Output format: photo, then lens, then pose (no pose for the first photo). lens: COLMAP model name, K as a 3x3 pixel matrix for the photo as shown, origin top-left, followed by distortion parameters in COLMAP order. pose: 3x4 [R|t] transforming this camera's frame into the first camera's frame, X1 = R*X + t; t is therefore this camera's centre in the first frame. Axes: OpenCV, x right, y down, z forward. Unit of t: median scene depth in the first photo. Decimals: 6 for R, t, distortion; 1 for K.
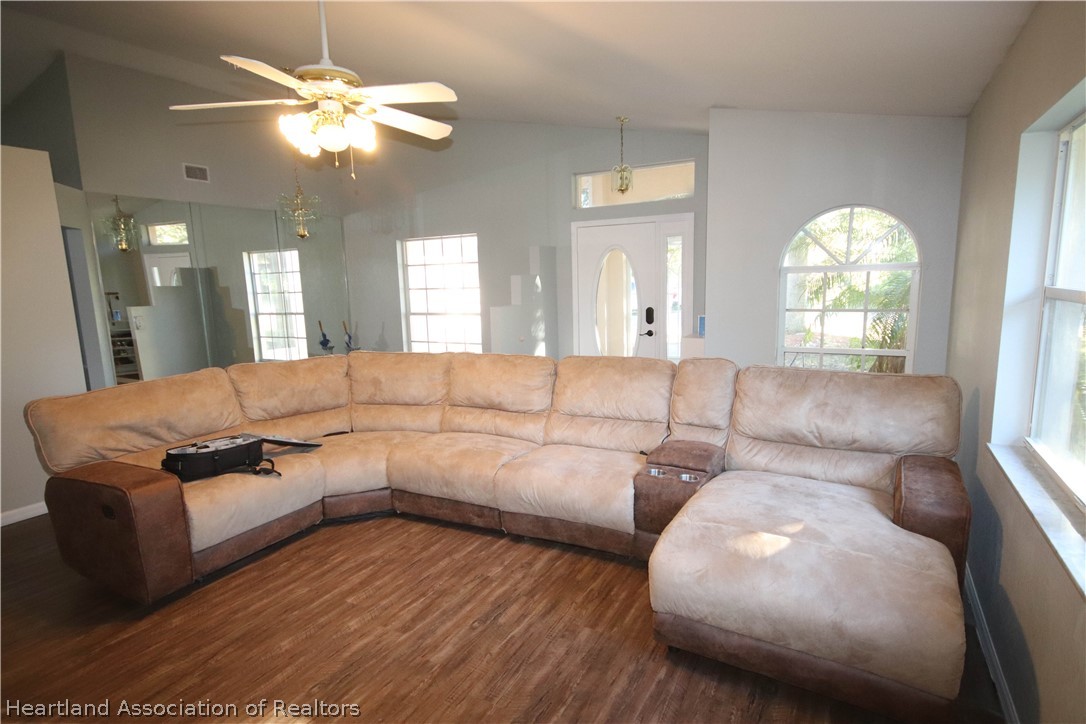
lens RADIAL K [[569.2, 0, 538.5], [0, 569.2, 365.0], [0, 0, 1]] dist [0.014955, 0.000918]
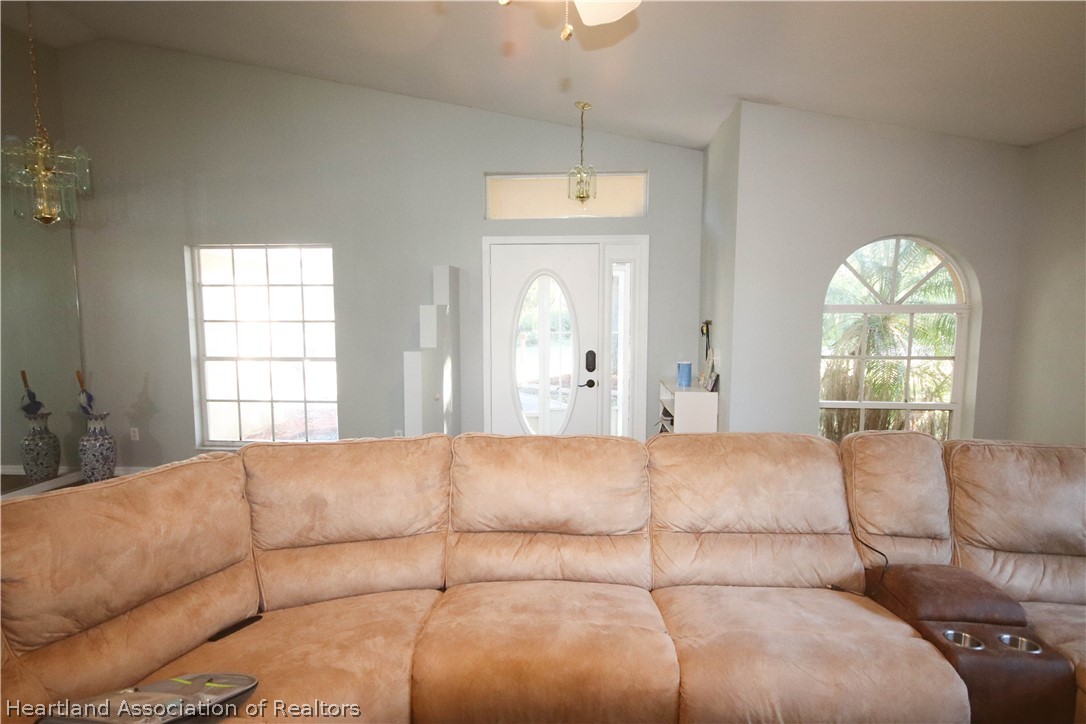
lens RADIAL K [[602.2, 0, 542.6], [0, 602.2, 366.6], [0, 0, 1]] dist [0.012671, 0.002966]
pose [[0.909003, -0.011792, 0.416622, -0.321230], [0.038239, 0.997743, -0.055192, -0.054657], [-0.415031, 0.066101, 0.907403, 0.414456]]
